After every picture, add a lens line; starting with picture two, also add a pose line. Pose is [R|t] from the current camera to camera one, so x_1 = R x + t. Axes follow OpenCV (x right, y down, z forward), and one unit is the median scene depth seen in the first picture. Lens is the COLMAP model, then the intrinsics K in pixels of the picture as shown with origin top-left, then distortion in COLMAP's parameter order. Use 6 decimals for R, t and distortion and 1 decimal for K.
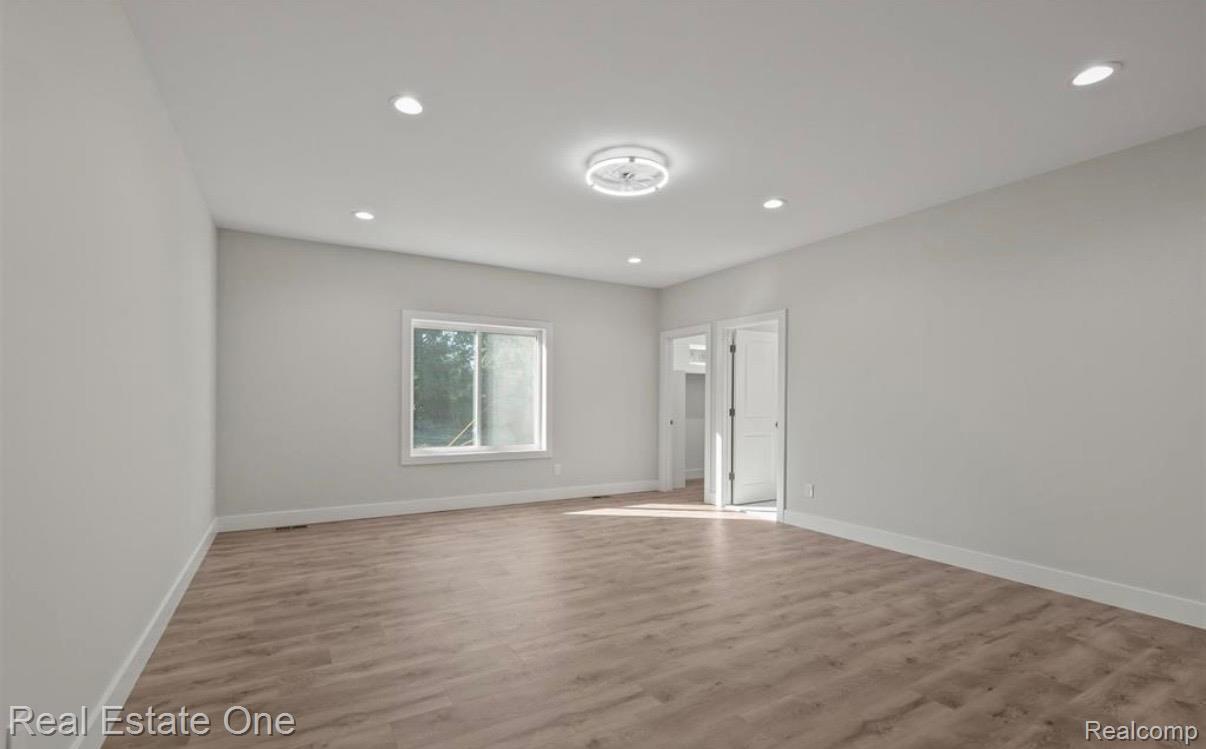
lens RADIAL K [[517.4, 0, 595.8], [0, 517.4, 393.1], [0, 0, 1]] dist [0.029983, -0.022457]
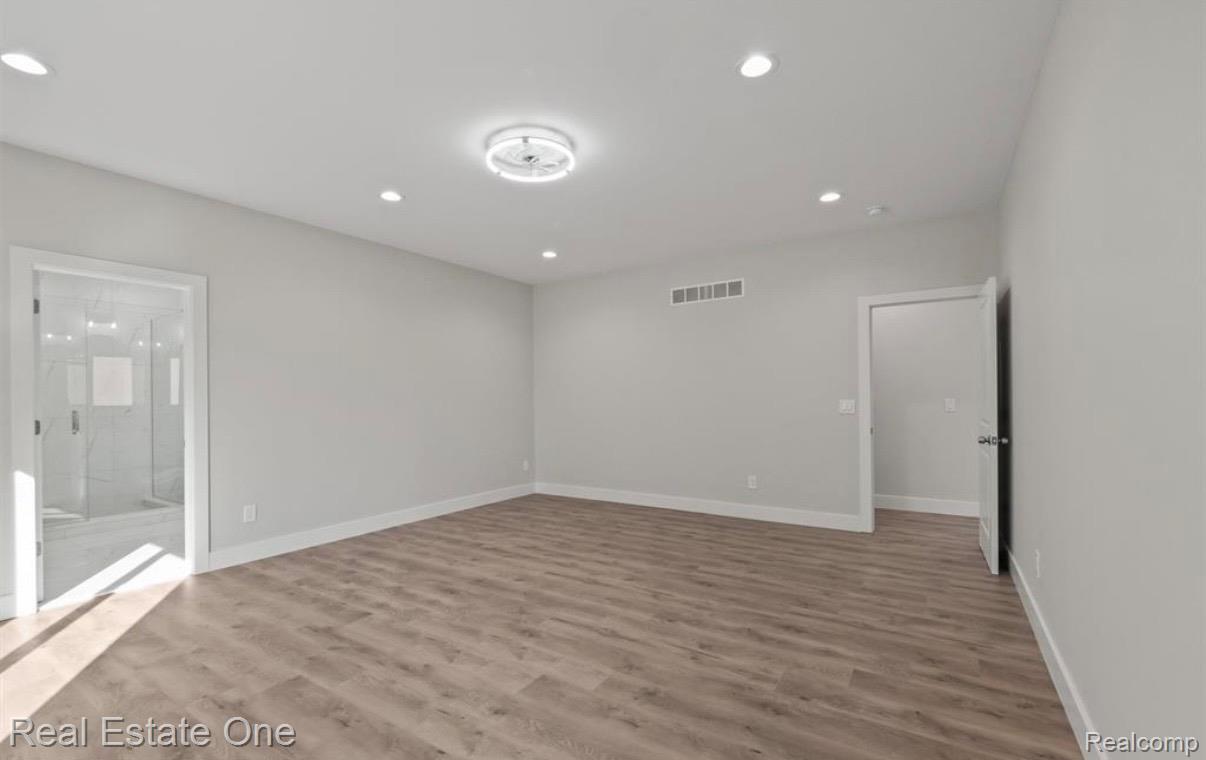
lens RADIAL K [[515.5, 0, 592.9], [0, 515.5, 402.4], [0, 0, 1]] dist [0.003085, 0.000319]
pose [[-0.434570, -0.008169, 0.900601, -0.854930], [-0.004550, 0.999966, 0.006874, 0.009694], [-0.900627, -0.001111, -0.434592, 1.370380]]
